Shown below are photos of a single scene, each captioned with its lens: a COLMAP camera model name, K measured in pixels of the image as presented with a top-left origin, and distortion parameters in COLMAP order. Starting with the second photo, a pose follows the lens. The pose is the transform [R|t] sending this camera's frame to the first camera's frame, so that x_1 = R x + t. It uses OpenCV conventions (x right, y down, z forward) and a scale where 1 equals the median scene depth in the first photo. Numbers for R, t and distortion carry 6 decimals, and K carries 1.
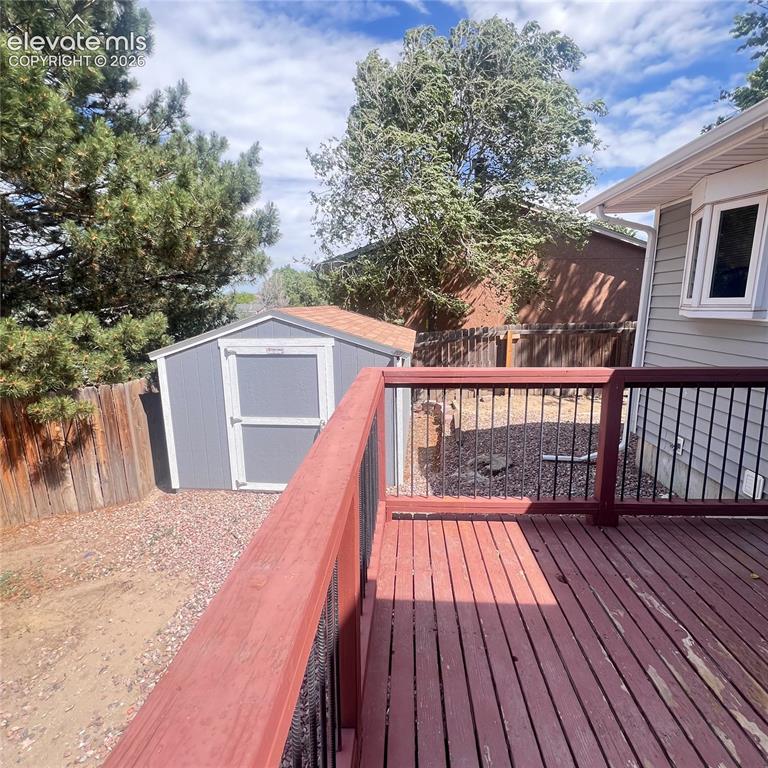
lens RADIAL K [[412.8, 0, 381.9], [0, 412.8, 382.8], [0, 0, 1]] dist [0.000211, 0.000012]
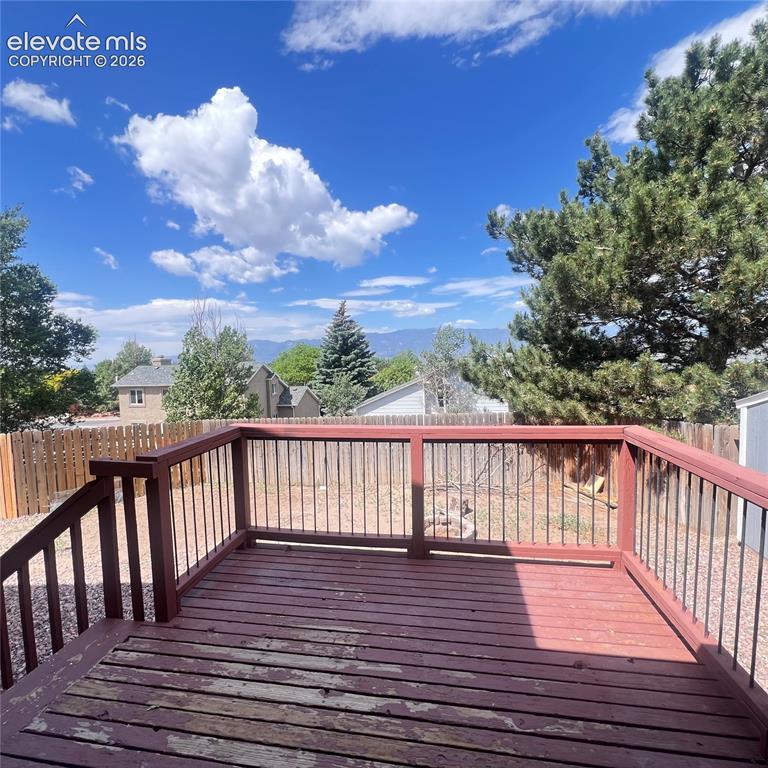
lens RADIAL K [[419.4, 0, 384.0], [0, 419.4, 384.0], [0, 0, 1]] dist [-0.012442, 0.000201]
pose [[-0.115862, 0.078890, -0.990128, 0.574351], [-0.159103, 0.982495, 0.096899, -0.073965], [0.980440, 0.168759, -0.101282, 0.225426]]
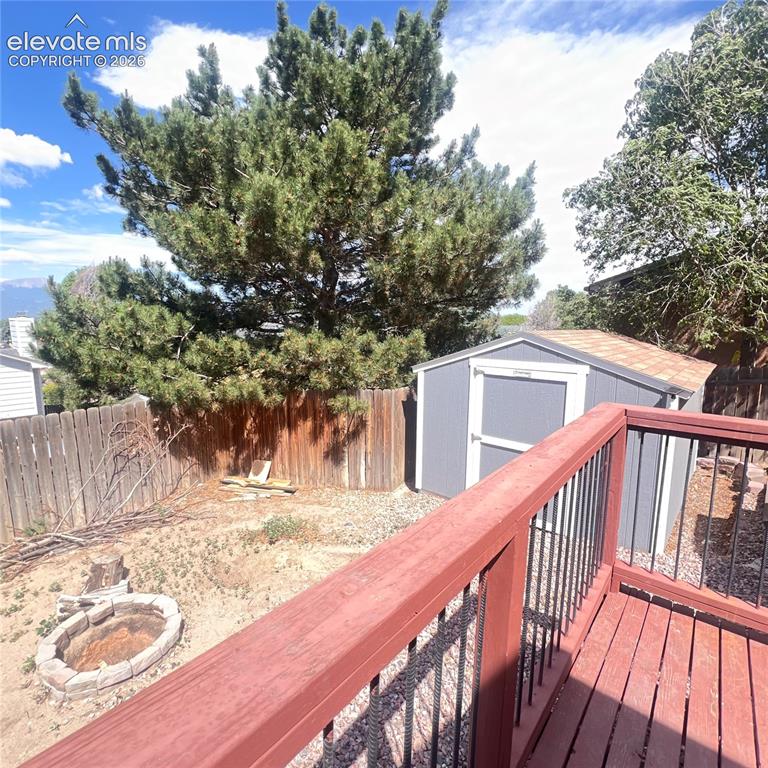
lens RADIAL K [[411.7, 0, 384.0], [0, 411.7, 384.0], [0, 0, 1]] dist [-0.002177, 0.001007]
pose [[0.810536, 0.102324, -0.576682, 0.038535], [-0.129869, 0.991509, -0.006604, -0.004904], [0.571109, 0.080246, 0.816942, 0.019133]]
